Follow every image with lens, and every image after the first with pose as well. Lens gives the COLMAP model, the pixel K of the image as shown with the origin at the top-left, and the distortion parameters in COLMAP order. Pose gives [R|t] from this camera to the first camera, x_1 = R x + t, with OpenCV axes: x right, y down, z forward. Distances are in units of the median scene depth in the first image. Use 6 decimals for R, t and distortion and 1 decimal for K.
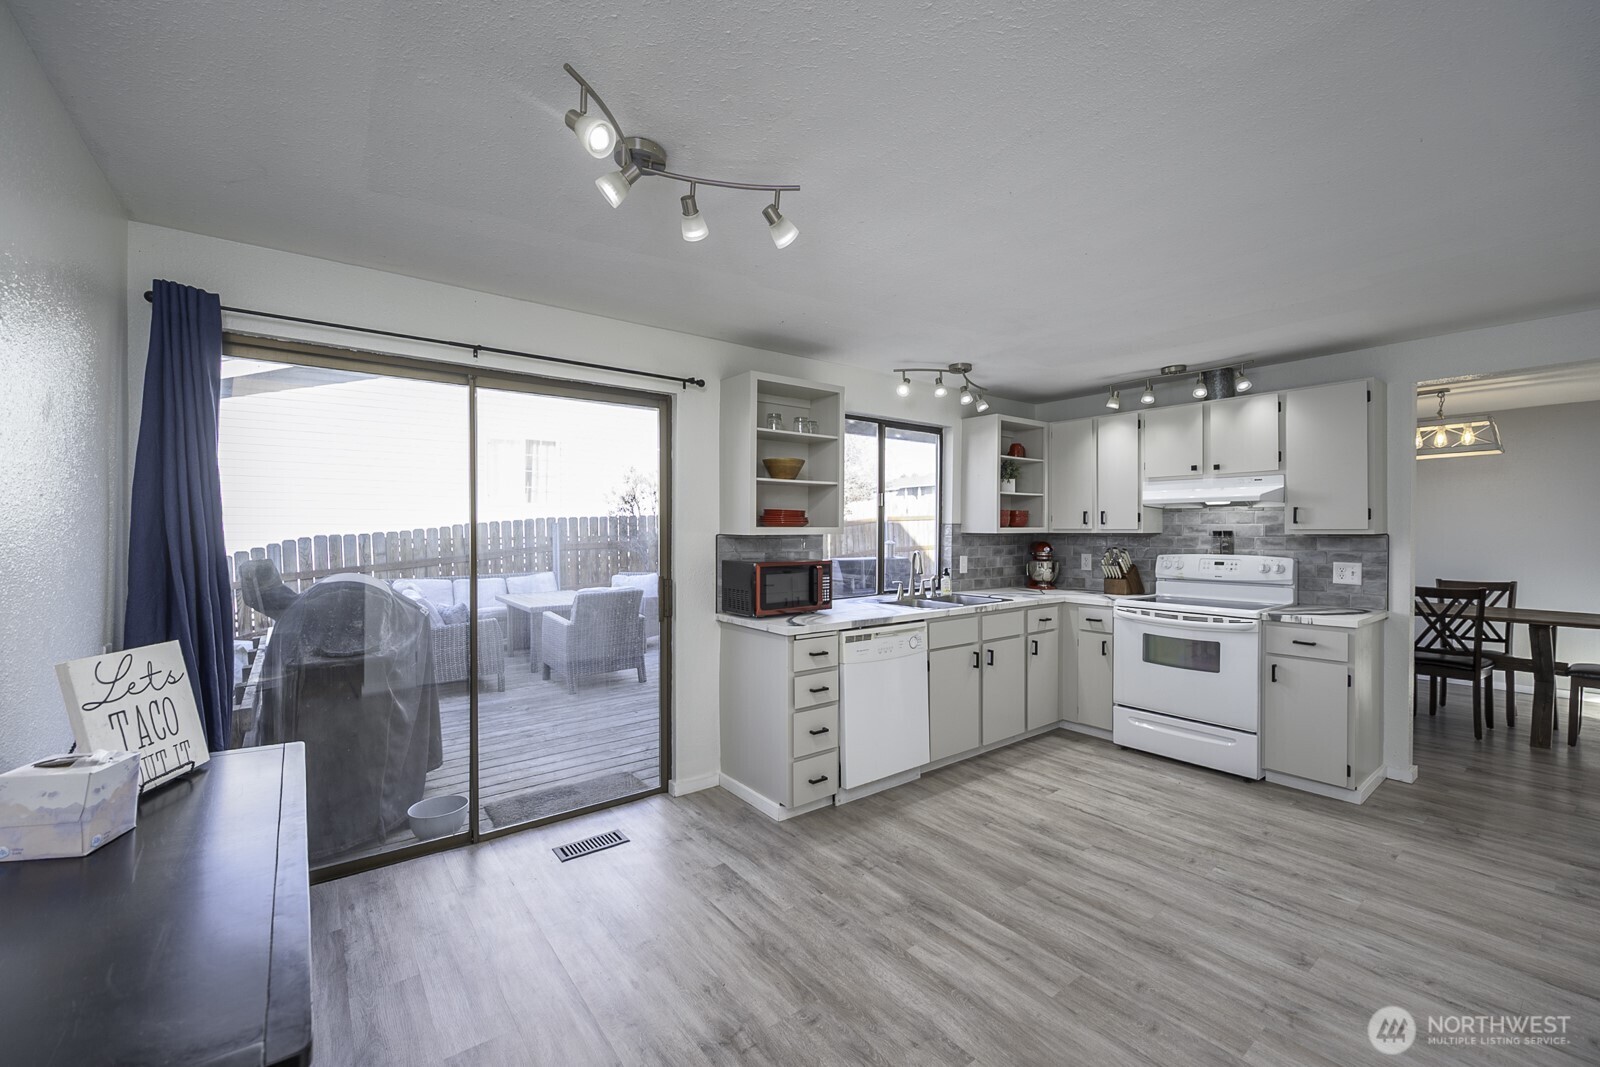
lens RADIAL K [[641.1, 0, 800.0], [0, 641.1, 533.5], [0, 0, 1]] dist [-0.001139, -0.000224]
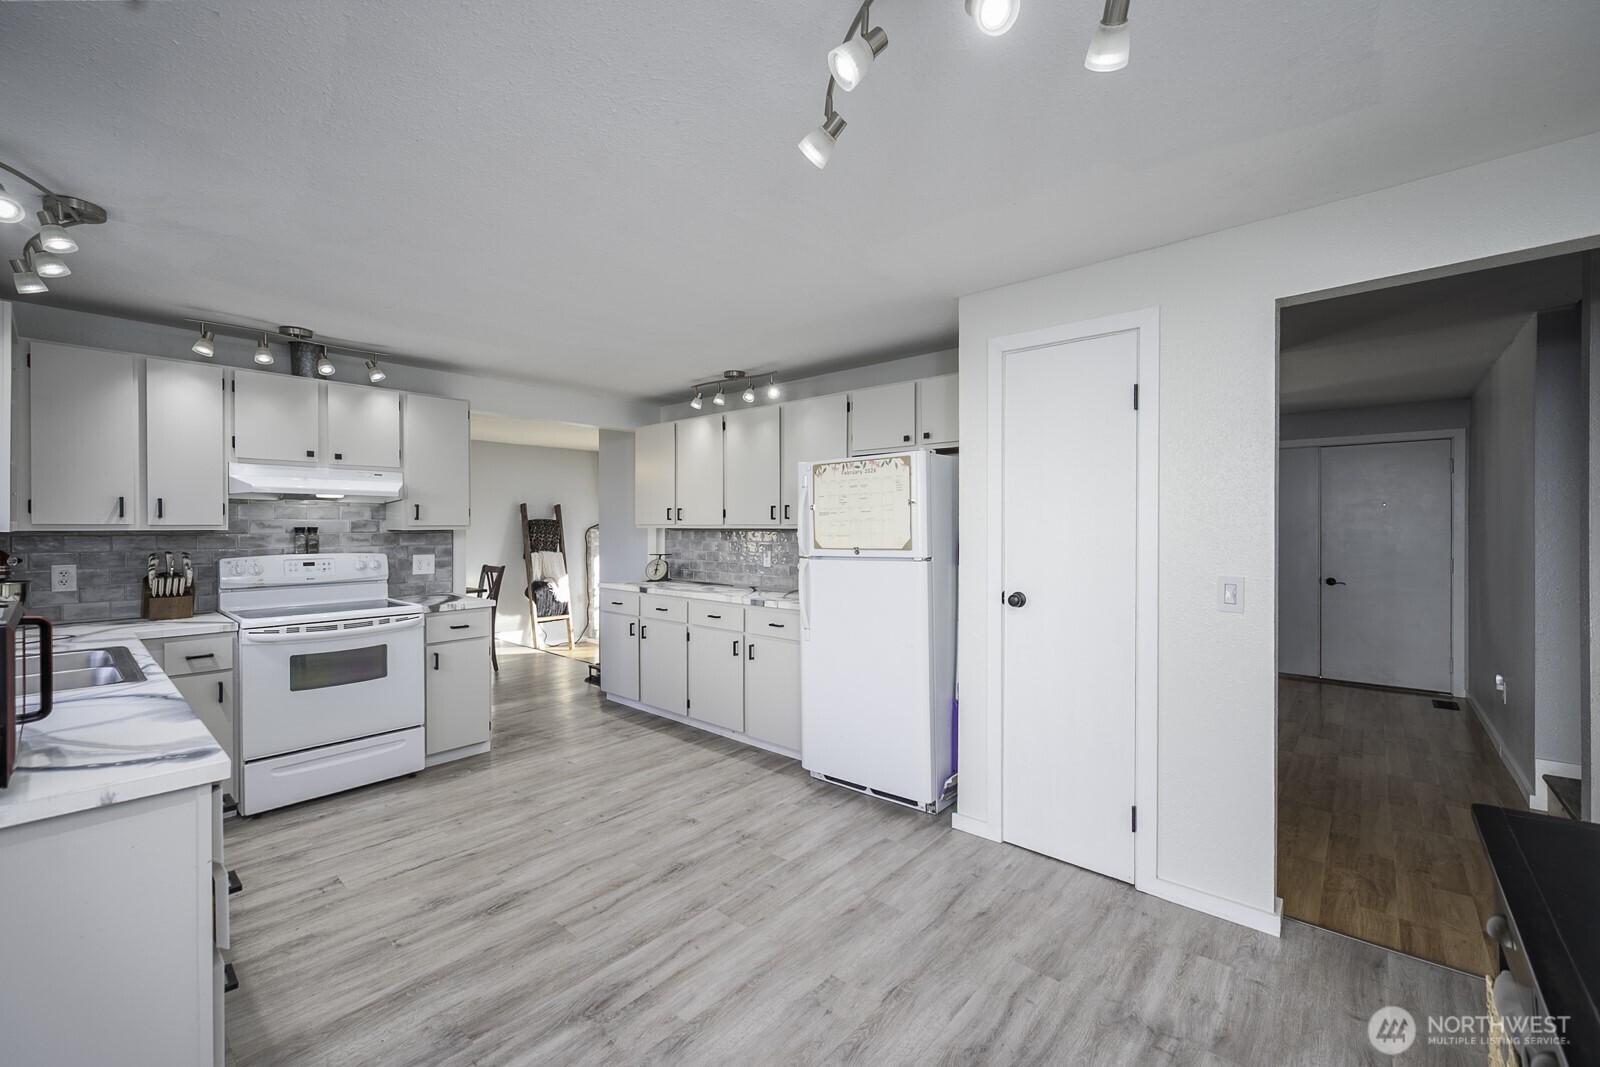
lens RADIAL K [[654.3, 0, 791.5], [0, 654.3, 528.9], [0, 0, 1]] dist [-0.001205, -0.000188]
pose [[-0.181456, -0.002245, 0.983397, -0.383928], [0.006881, 0.999970, 0.003553, -0.000256], [-0.983375, 0.007412, -0.181435, 0.553694]]
